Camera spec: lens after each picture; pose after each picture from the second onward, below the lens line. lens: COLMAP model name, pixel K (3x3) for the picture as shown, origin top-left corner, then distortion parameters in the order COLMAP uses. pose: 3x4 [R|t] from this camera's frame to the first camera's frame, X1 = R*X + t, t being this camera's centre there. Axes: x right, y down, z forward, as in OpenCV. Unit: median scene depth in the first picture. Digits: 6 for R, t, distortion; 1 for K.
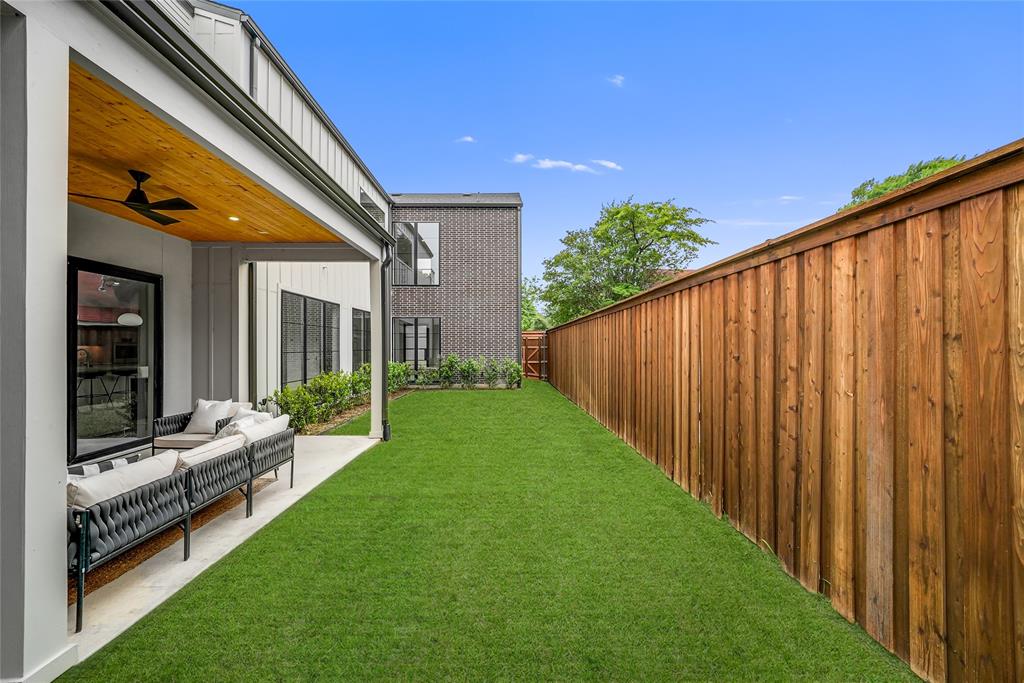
lens RADIAL K [[400.9, 0, 516.9], [0, 400.9, 345.0], [0, 0, 1]] dist [-0.001052, 0.000462]
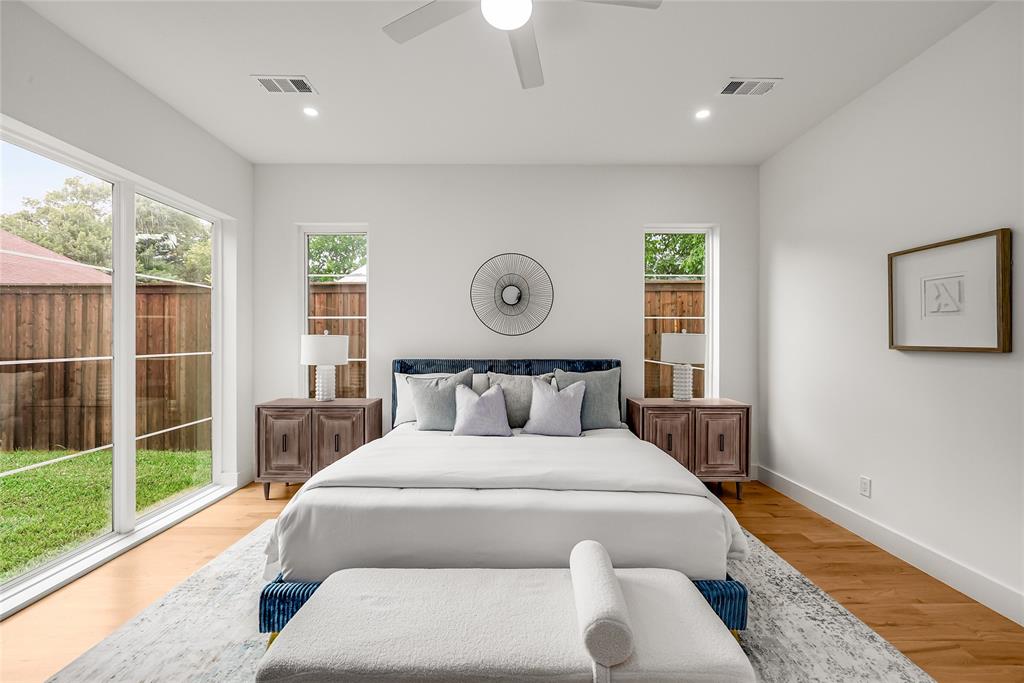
lens RADIAL K [[406.8, 0, 513.8], [0, 406.8, 336.5], [0, 0, 1]] dist [-0.010115, 0.002048]
pose [[0.020487, 0.006397, 0.999770, -1.029014], [-0.002692, 0.999976, -0.006343, -0.001579], [-0.999787, -0.002561, 0.020504, -0.976703]]
